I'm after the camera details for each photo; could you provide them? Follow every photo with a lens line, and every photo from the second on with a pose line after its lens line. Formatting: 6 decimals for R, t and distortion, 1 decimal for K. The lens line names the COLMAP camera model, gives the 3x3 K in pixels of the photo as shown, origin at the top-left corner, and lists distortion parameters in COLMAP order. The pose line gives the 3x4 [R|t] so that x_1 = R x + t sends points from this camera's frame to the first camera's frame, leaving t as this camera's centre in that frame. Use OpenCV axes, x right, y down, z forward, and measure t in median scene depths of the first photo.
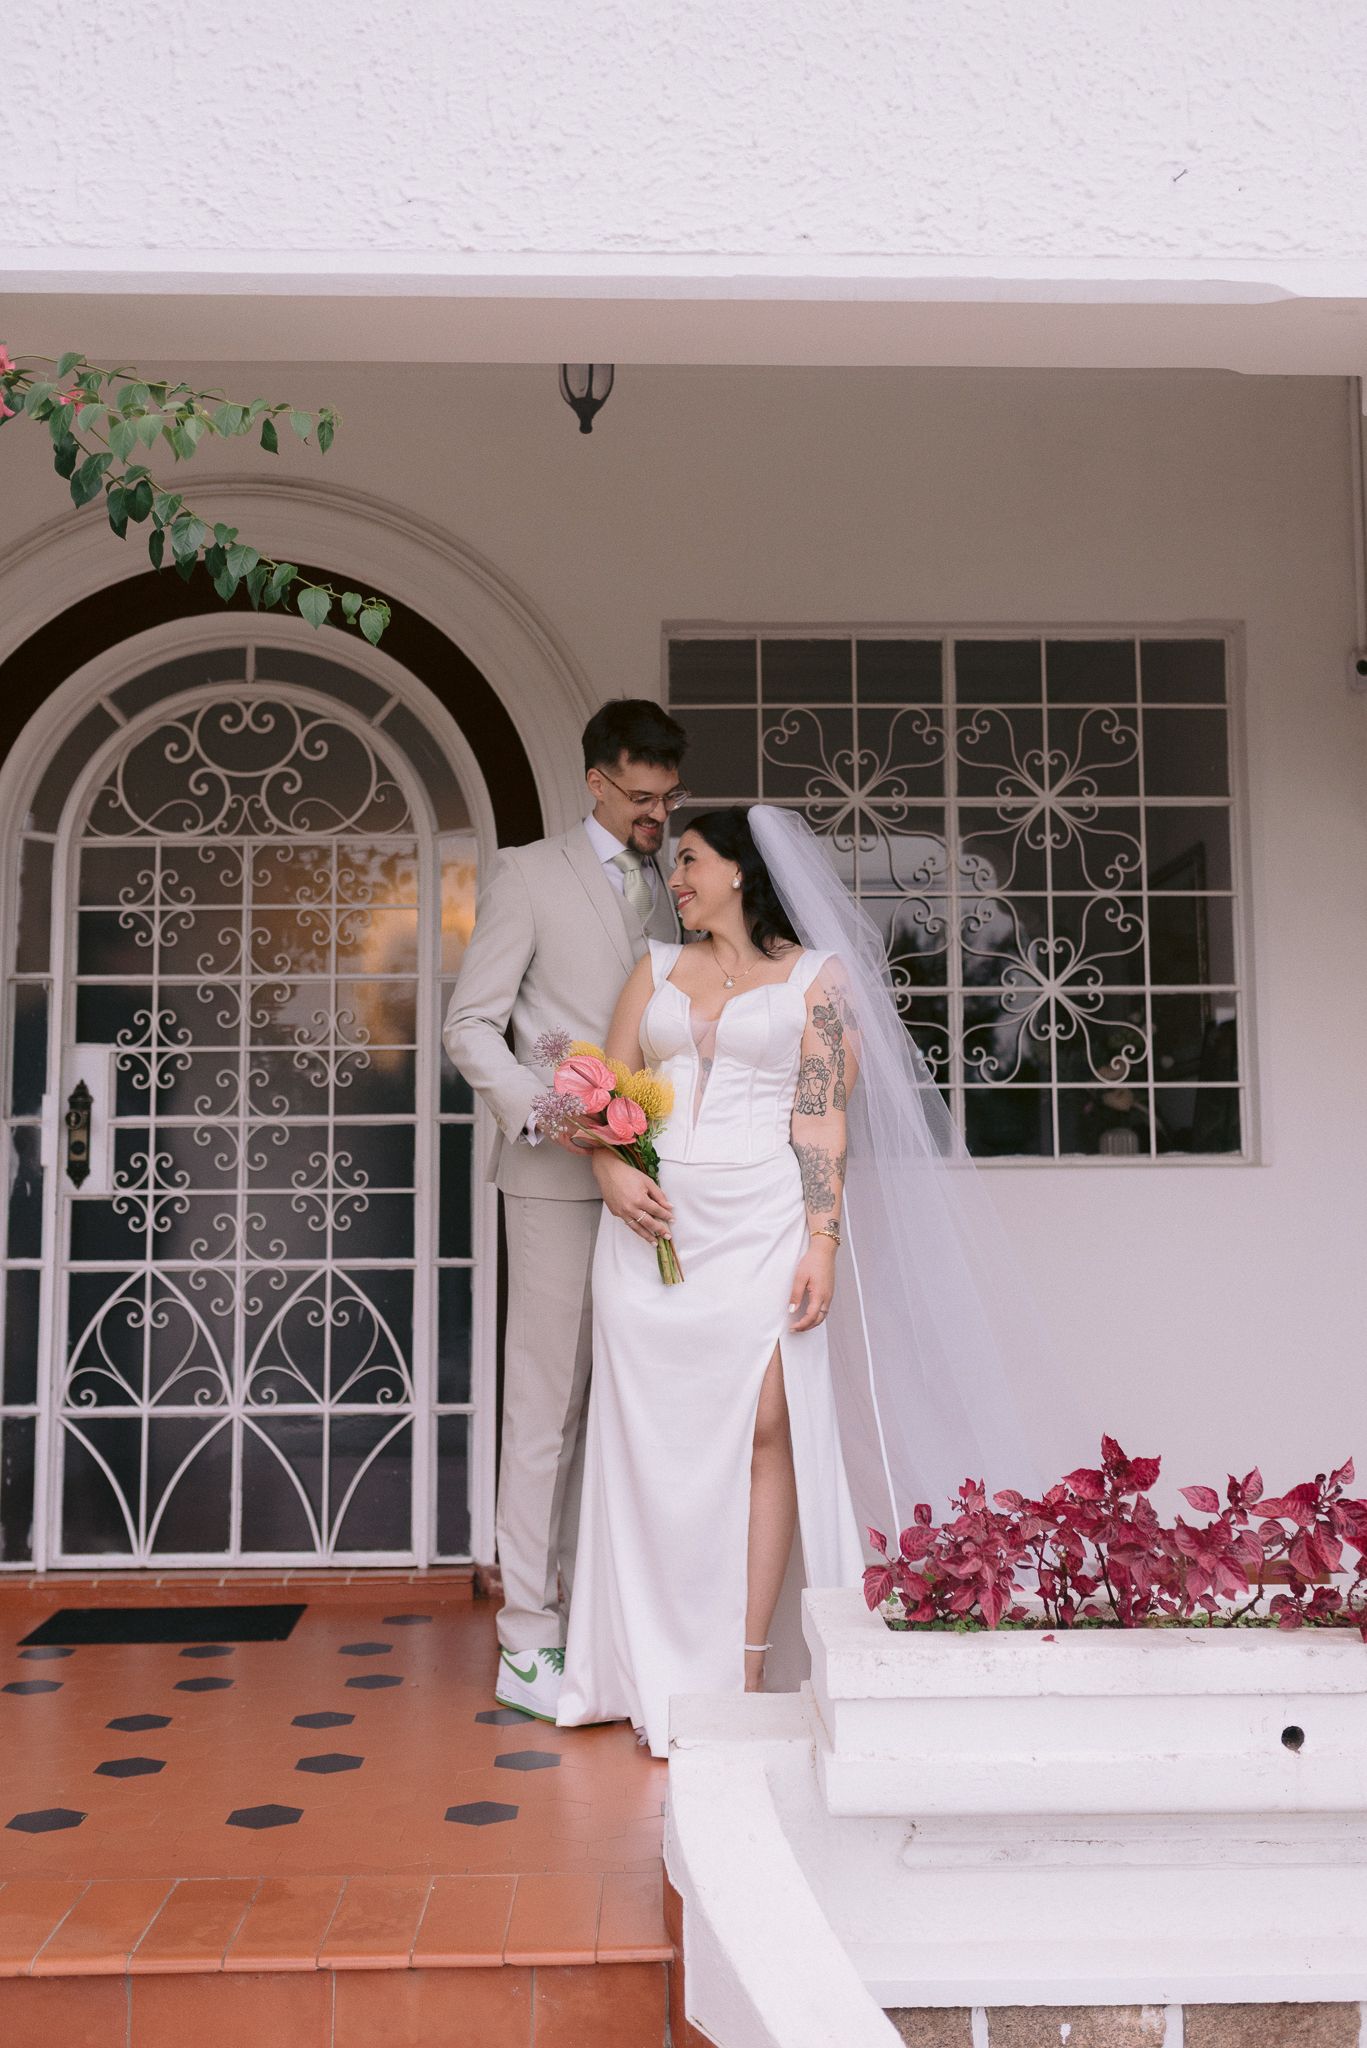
lens RADIAL K [[2009.2, 0, 676.8], [0, 2009.2, 989.4], [0, 0, 1]] dist [0.005611, 0.008937]
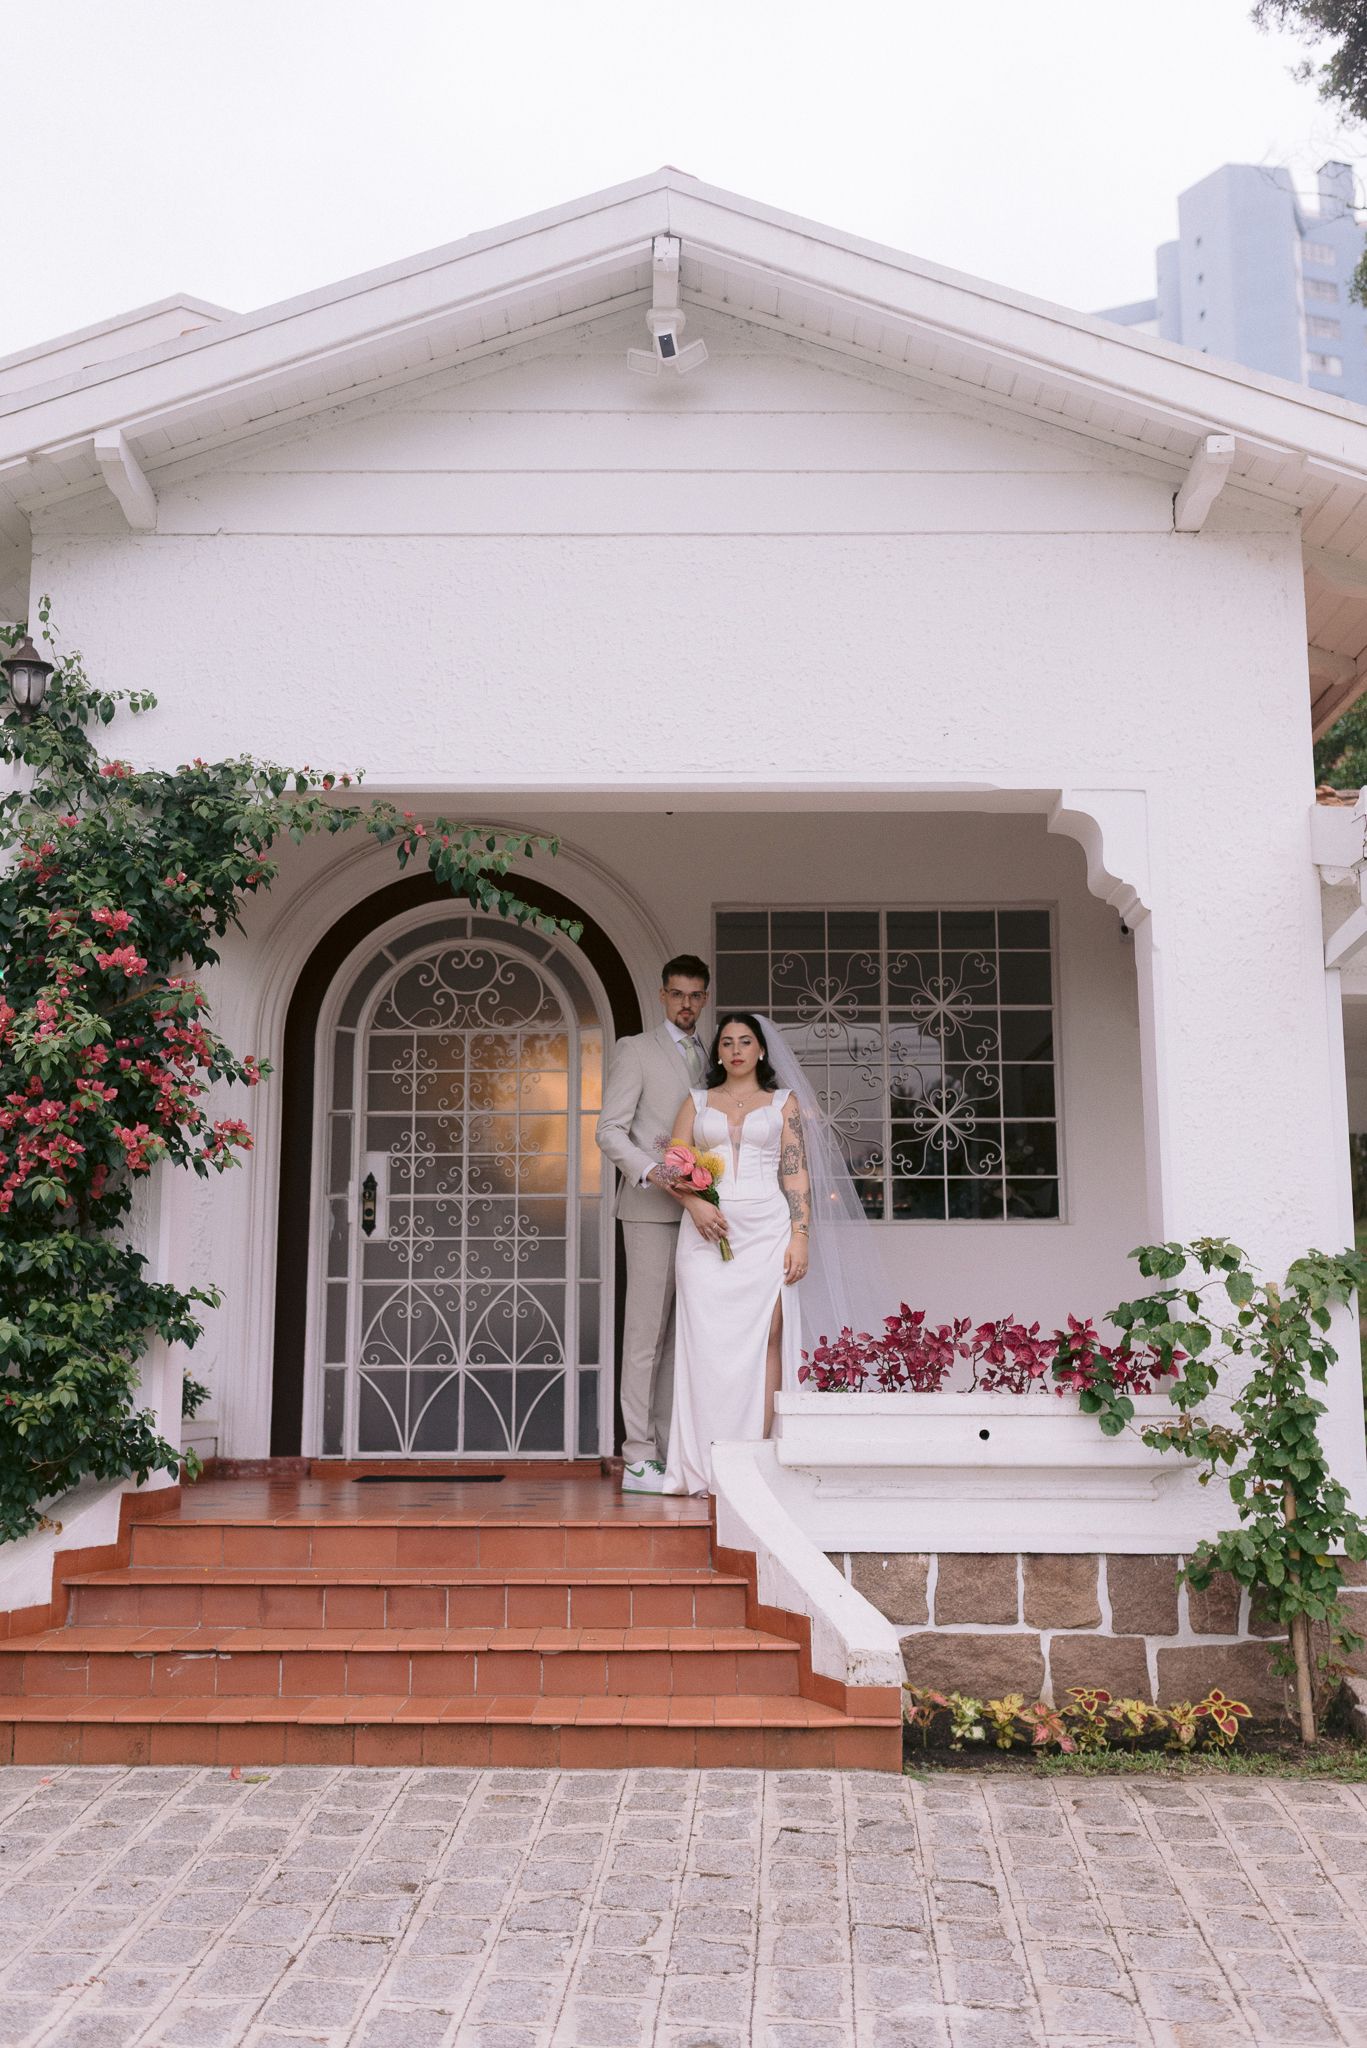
lens RADIAL K [[2009.2, 0, 676.8], [0, 2009.2, 989.4], [0, 0, 1]] dist [0.005611, 0.008937]
pose [[0.999528, -0.001654, -0.030683, 0.015328], [-0.000877, 0.996609, -0.082279, 0.030252], [0.030715, 0.082267, 0.996137, -0.698653]]
